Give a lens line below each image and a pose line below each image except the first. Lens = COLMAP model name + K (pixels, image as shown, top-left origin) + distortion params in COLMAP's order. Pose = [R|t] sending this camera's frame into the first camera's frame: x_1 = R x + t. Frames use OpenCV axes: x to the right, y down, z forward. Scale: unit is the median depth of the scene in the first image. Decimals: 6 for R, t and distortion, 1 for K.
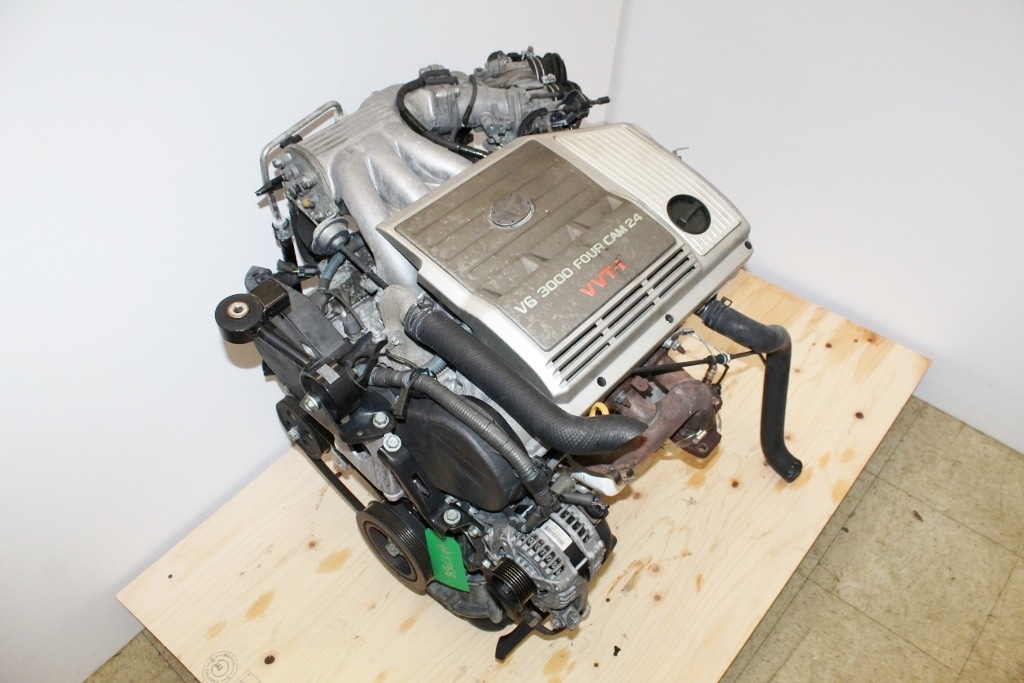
lens RADIAL K [[858.4, 0, 513.0], [0, 858.4, 334.2], [0, 0, 1]] dist [-0.114776, 0.055440]
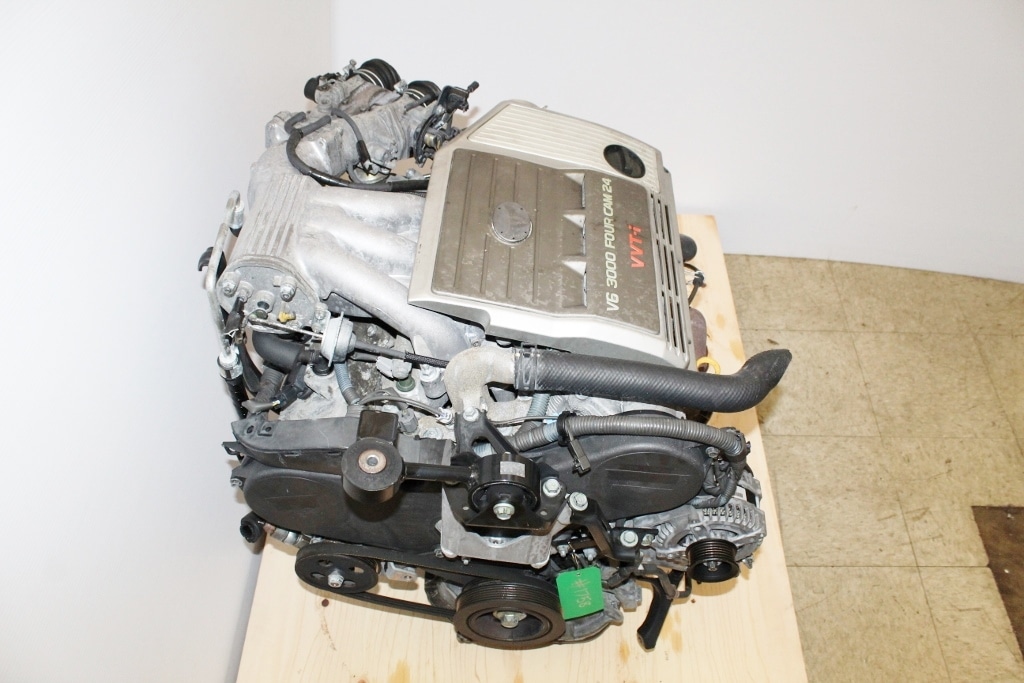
lens RADIAL K [[858.4, 0, 513.4], [0, 858.4, 346.2], [0, 0, 1]] dist [-0.114776, 0.055440]
pose [[0.771034, -0.453922, 0.446610, -0.452871], [0.432330, 0.888077, 0.156237, -0.163667], [-0.467544, 0.072619, 0.880982, 0.191601]]
